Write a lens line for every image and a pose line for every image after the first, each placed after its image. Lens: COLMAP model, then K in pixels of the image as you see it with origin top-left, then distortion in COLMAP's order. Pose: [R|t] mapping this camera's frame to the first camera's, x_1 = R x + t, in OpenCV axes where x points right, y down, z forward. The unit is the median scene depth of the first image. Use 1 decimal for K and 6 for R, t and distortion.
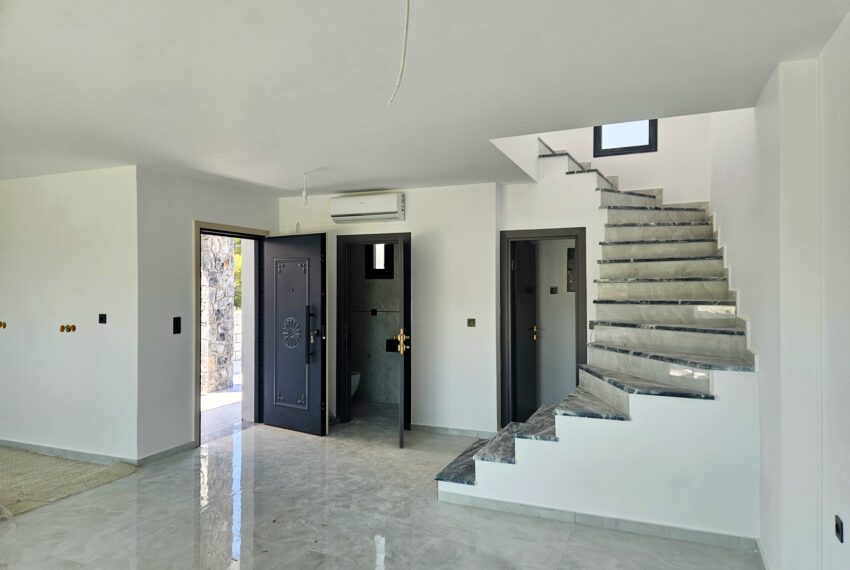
lens RADIAL K [[568.5, 0, 424.7], [0, 568.5, 275.1], [0, 0, 1]] dist [0.066428, -0.052851]
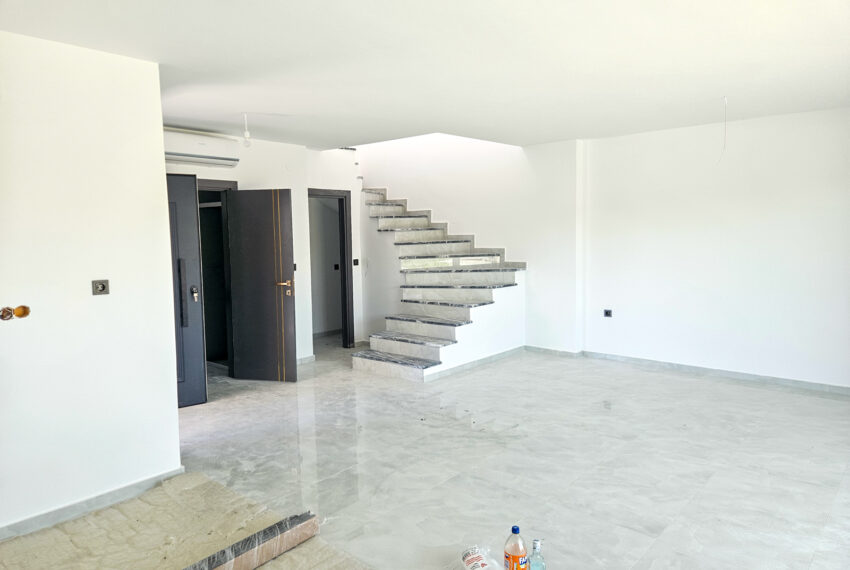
lens RADIAL K [[568.5, 0, 419.3], [0, 568.5, 269.2], [0, 0, 1]] dist [0.066428, -0.052851]
pose [[0.313784, -0.064255, 0.947318, -1.166208], [-0.001138, 0.997681, 0.068048, 0.012350], [-0.949494, -0.022430, 0.312984, 0.511471]]
